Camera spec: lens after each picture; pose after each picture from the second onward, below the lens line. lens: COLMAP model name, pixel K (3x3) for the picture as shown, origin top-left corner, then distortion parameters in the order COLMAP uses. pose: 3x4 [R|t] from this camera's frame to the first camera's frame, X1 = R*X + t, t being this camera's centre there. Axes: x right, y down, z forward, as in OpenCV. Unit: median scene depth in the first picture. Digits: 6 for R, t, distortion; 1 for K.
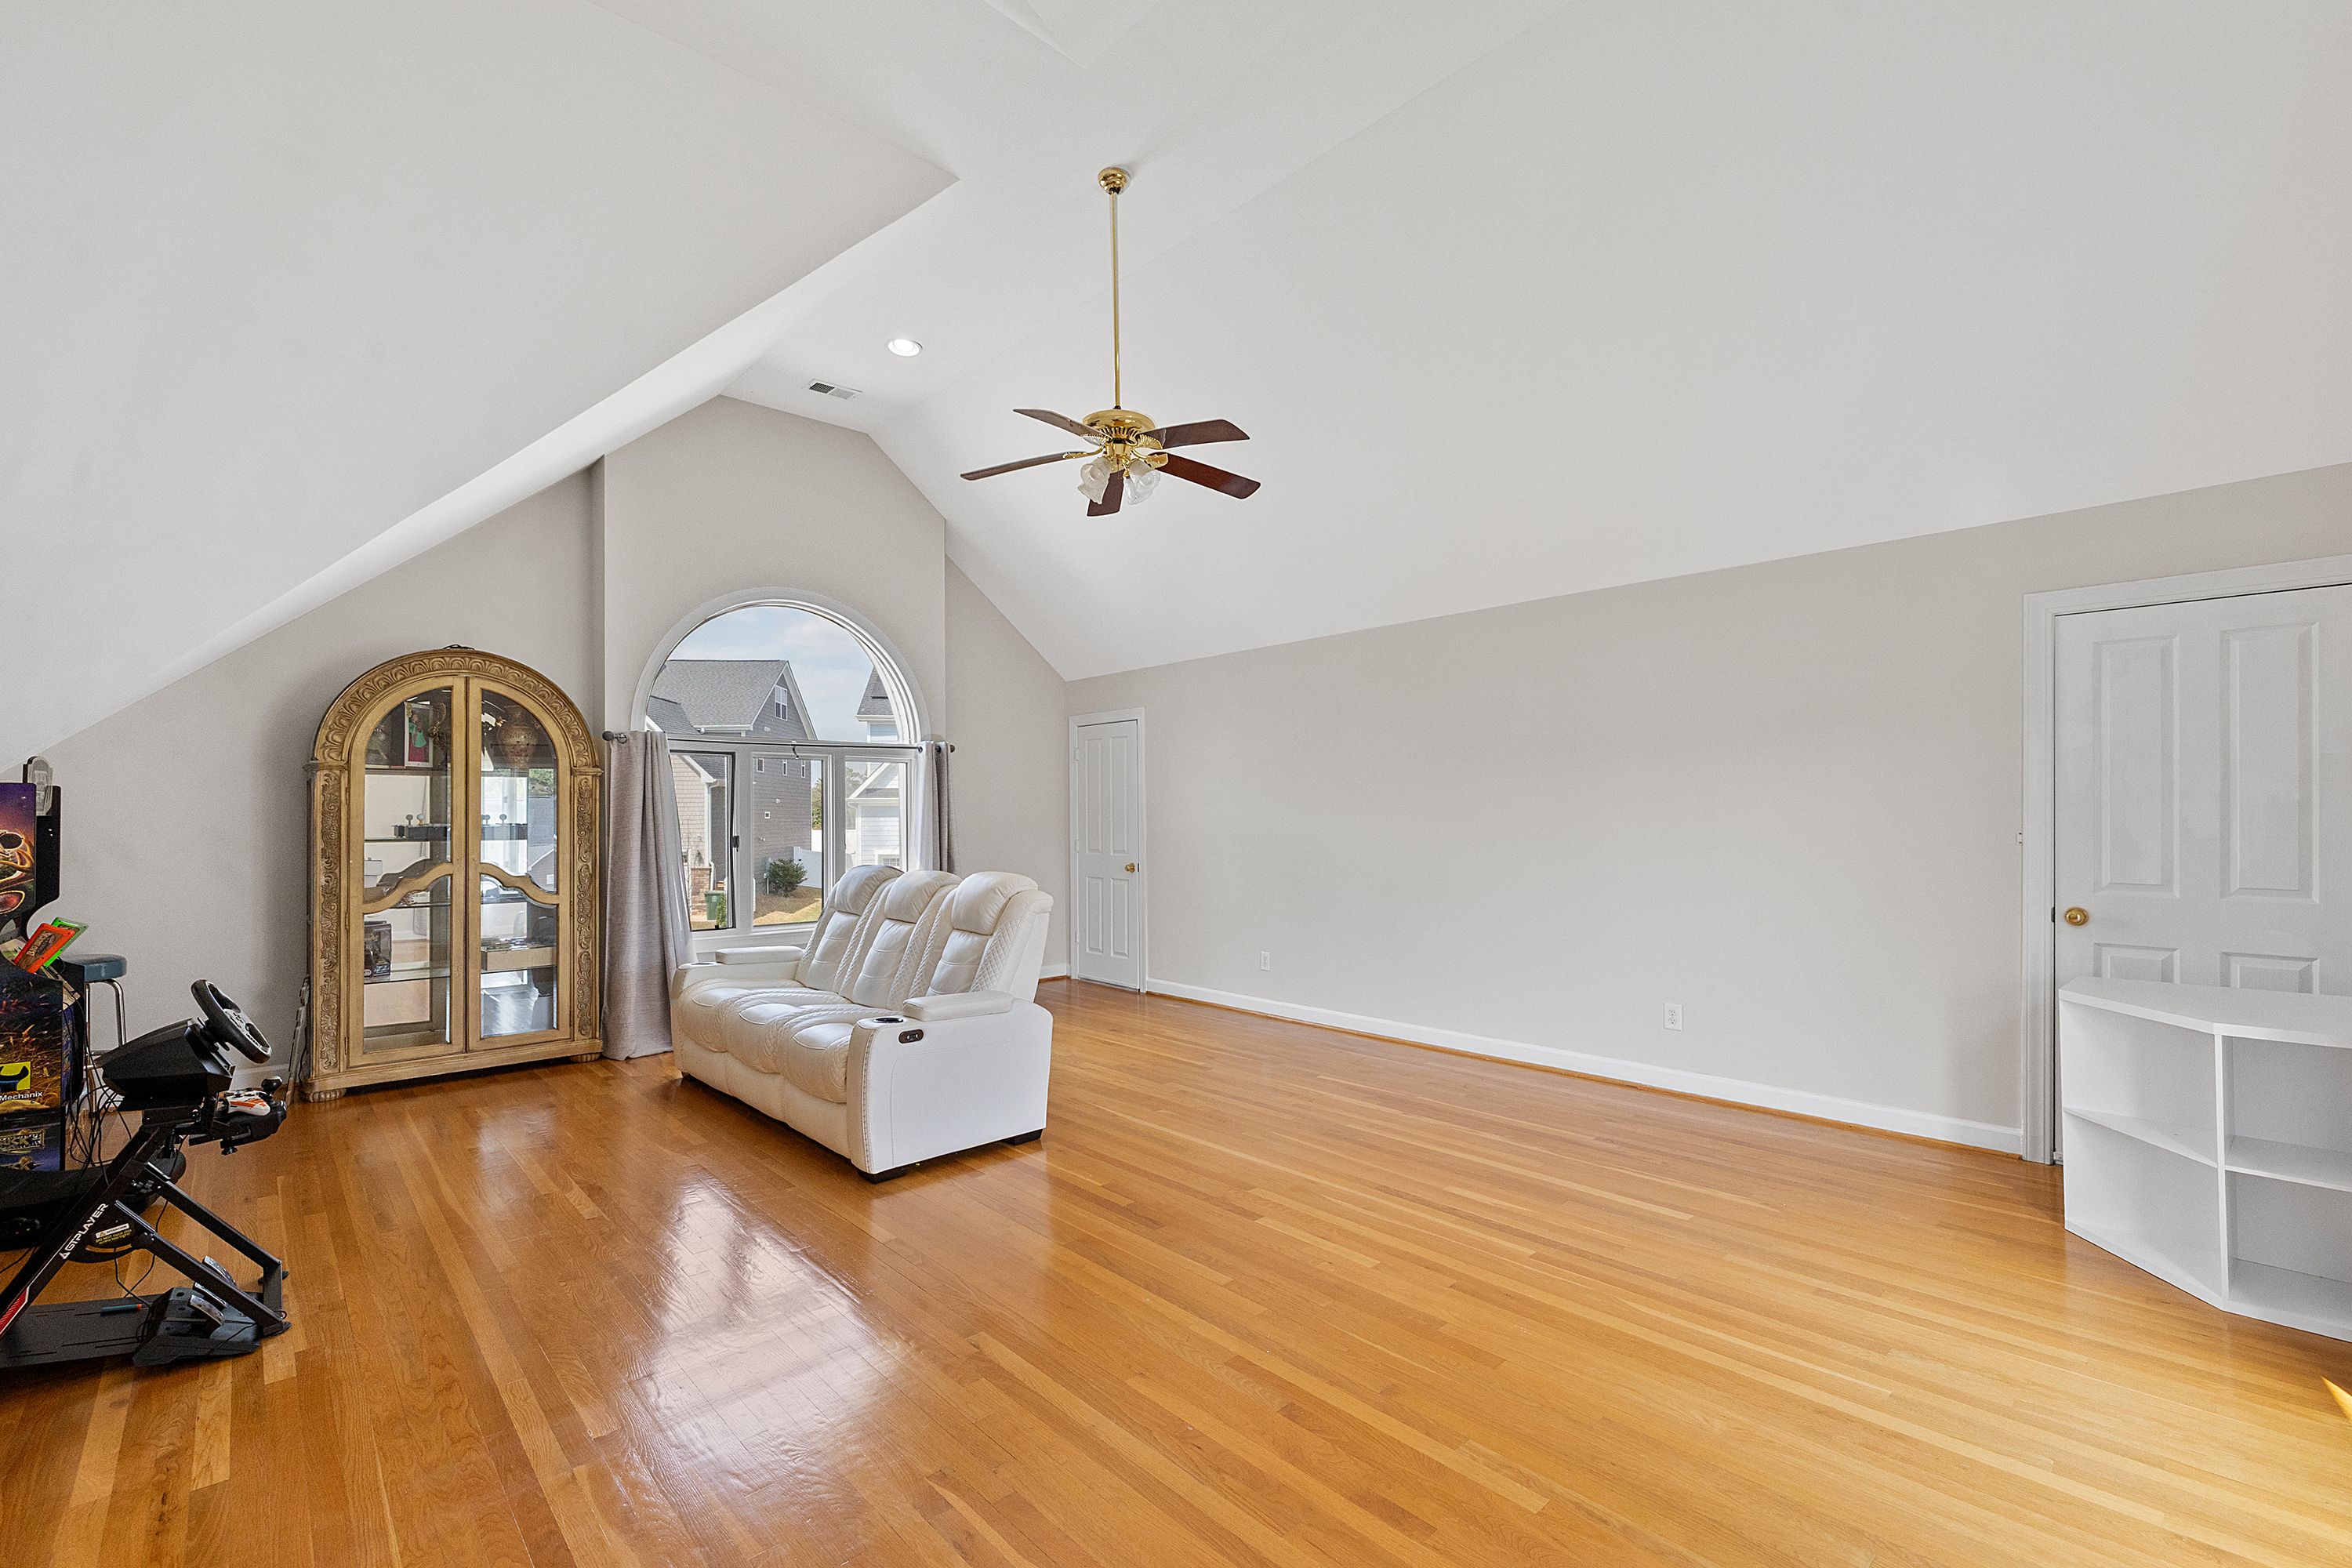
lens RADIAL K [[1012.3, 0, 1180.0], [0, 1012.3, 798.9], [0, 0, 1]] dist [0.000113, -0.000101]
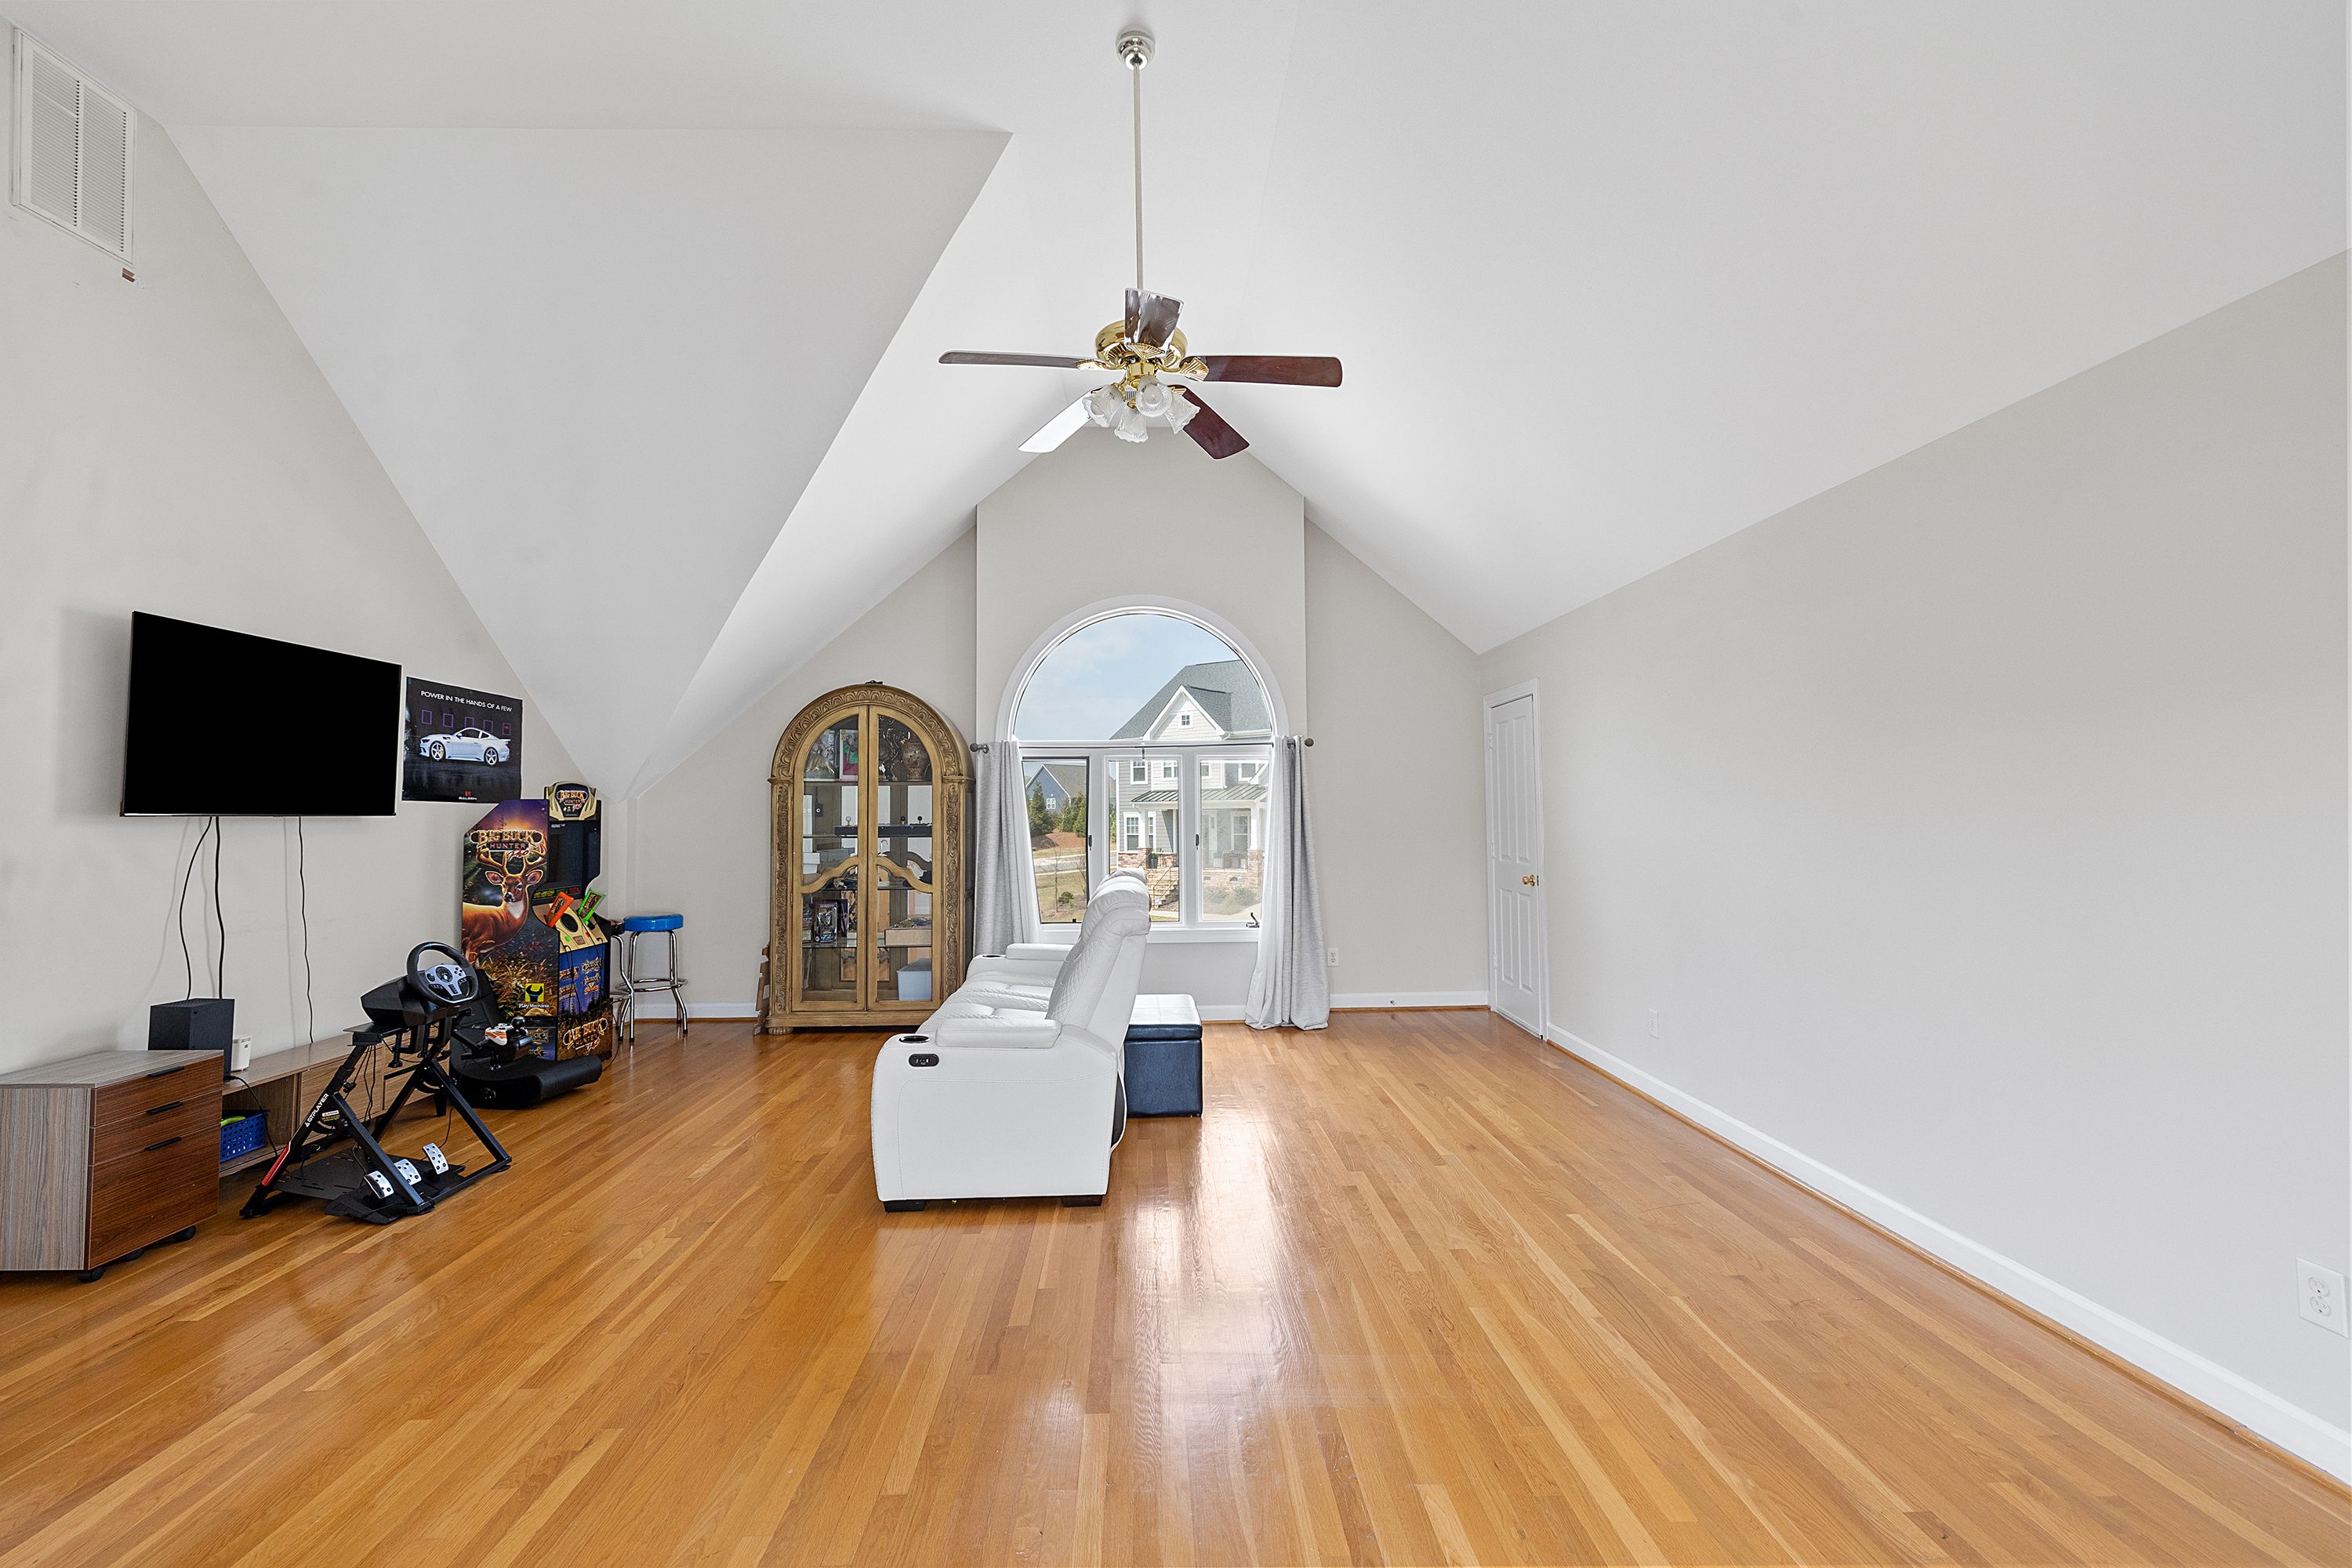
lens RADIAL K [[984.0, 0, 1176.7], [0, 984.0, 769.6], [0, 0, 1]] dist [0.000394, 0.000098]
pose [[0.755330, -0.031314, -0.654596, 0.391157], [0.015878, 0.999439, -0.029489, -0.000952], [0.655152, 0.011880, 0.755404, 0.360696]]
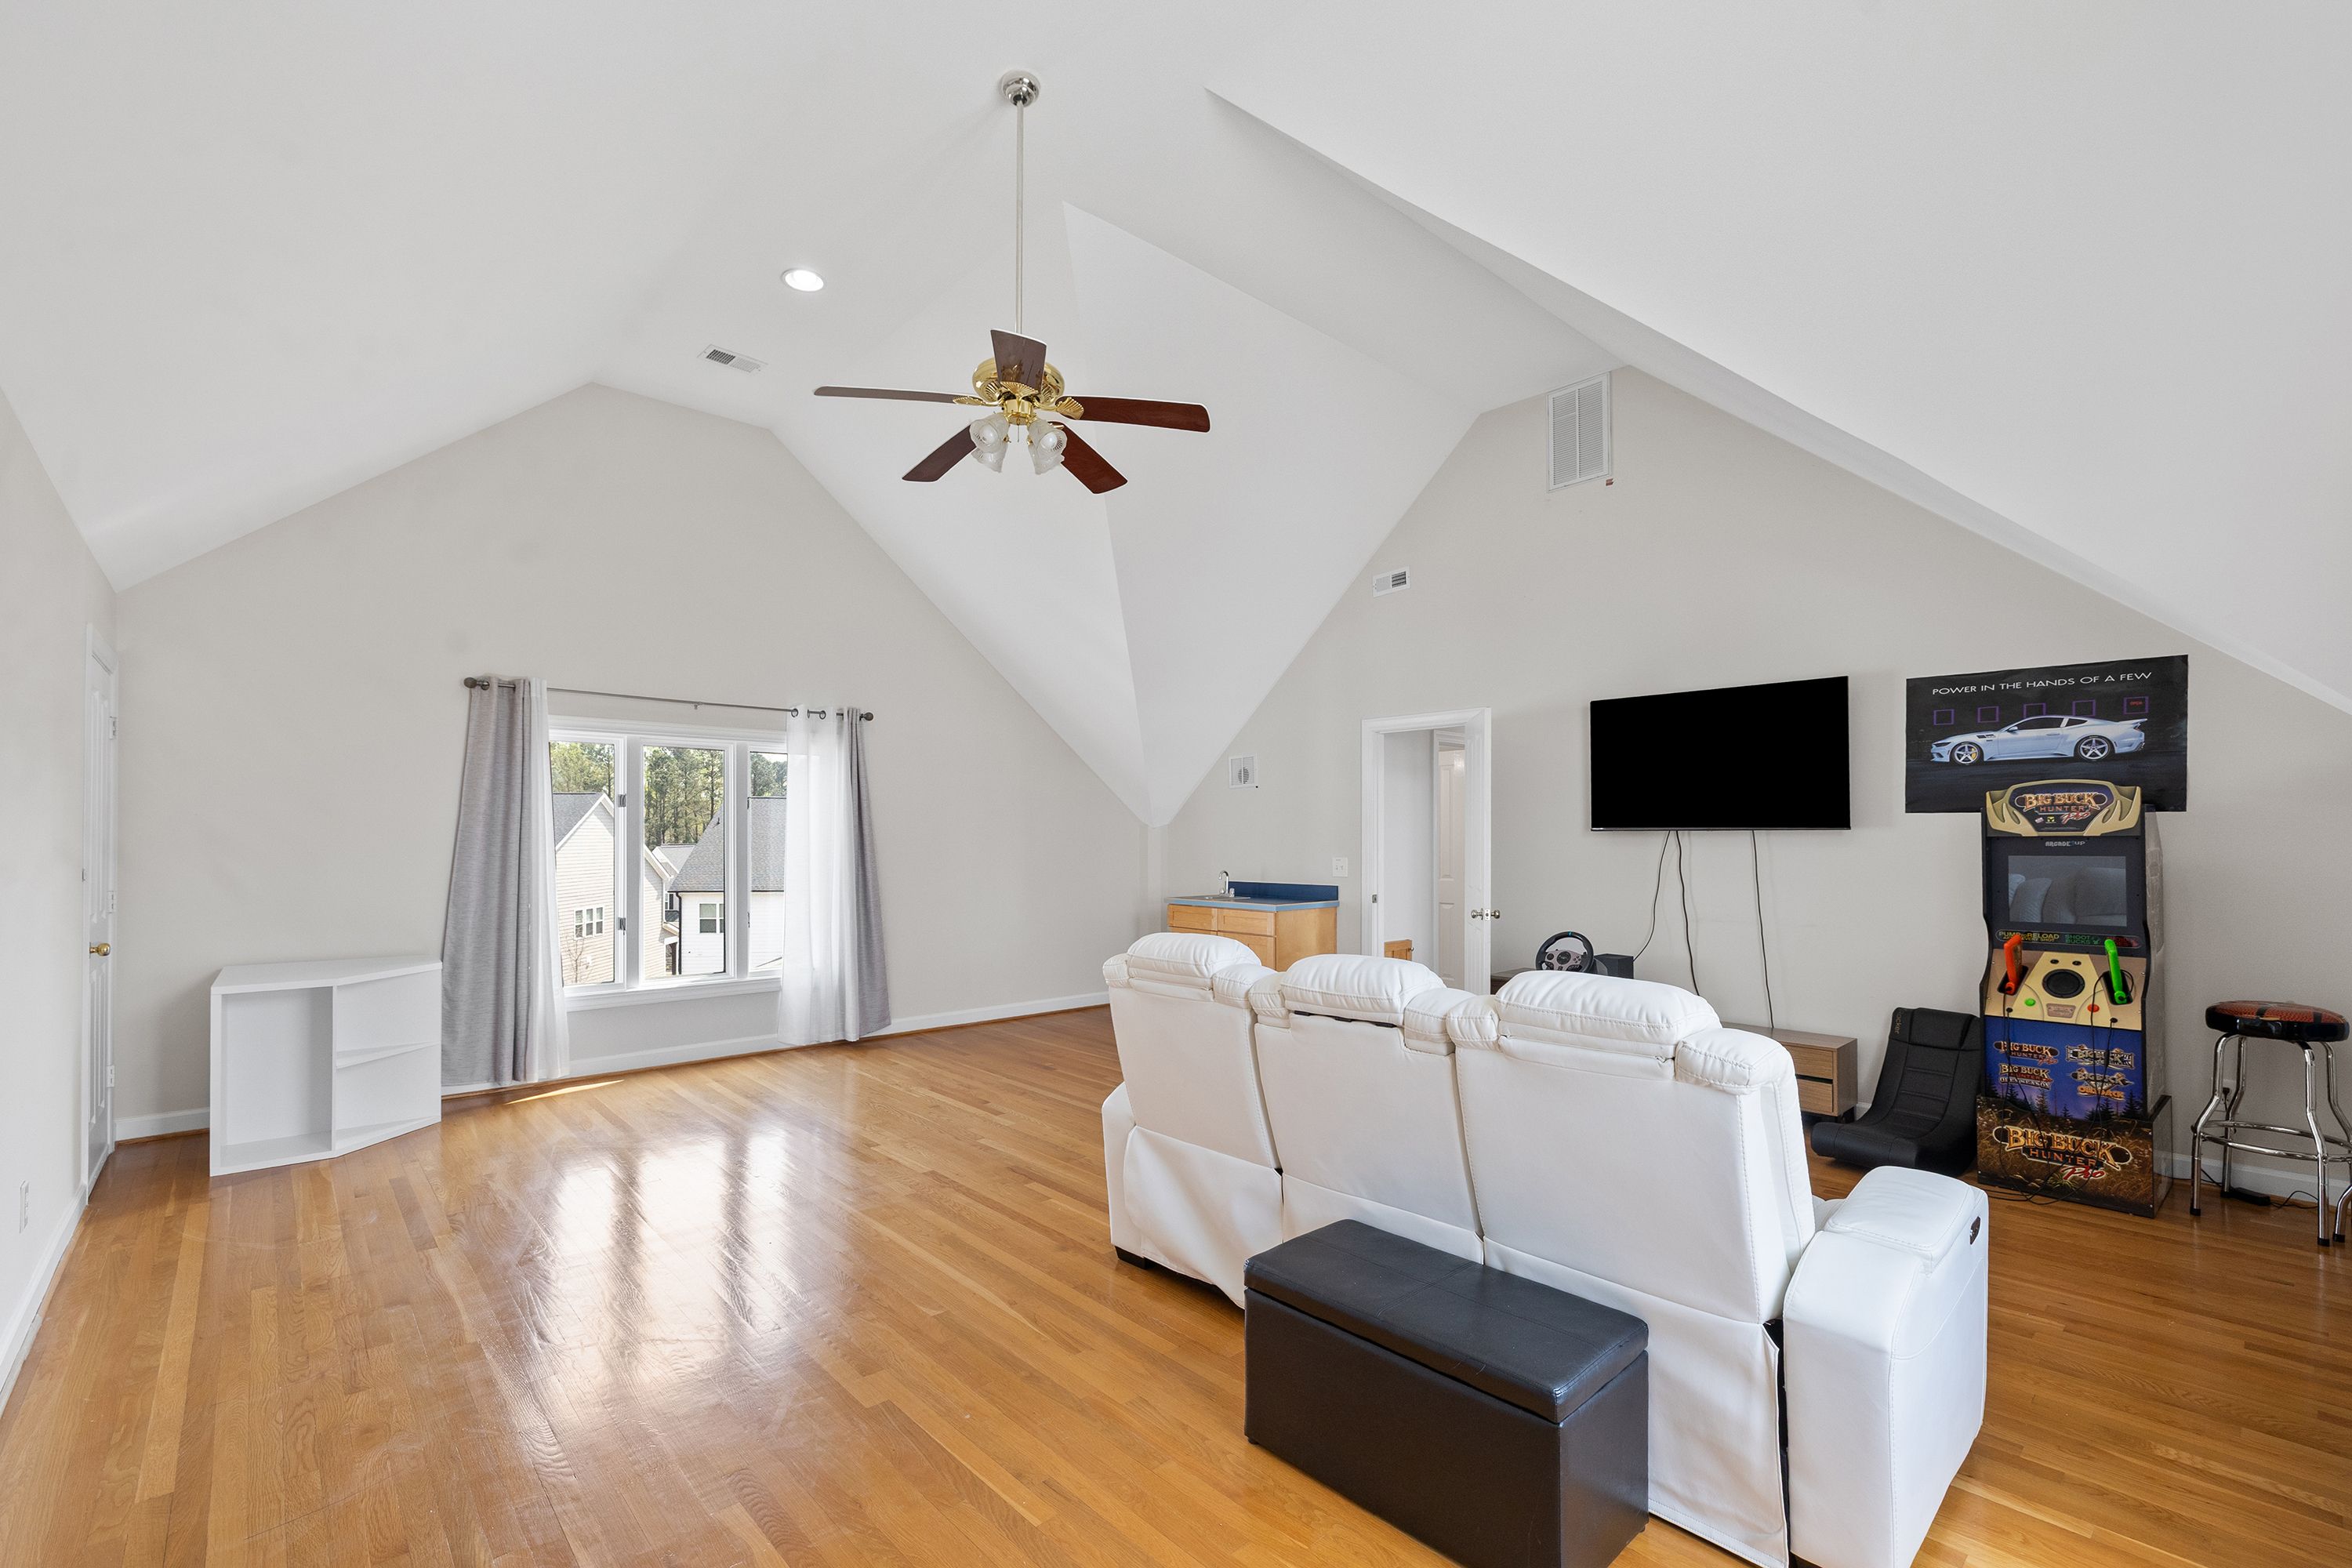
lens RADIAL K [[1012.3, 0, 1180.0], [0, 1012.3, 798.9], [0, 0, 1]] dist [0.000113, -0.000101]
pose [[-0.999882, 0.006490, 0.013943, -0.169922], [0.005747, 0.998597, -0.052649, 0.021143], [-0.014265, -0.052563, -0.998516, 1.539387]]
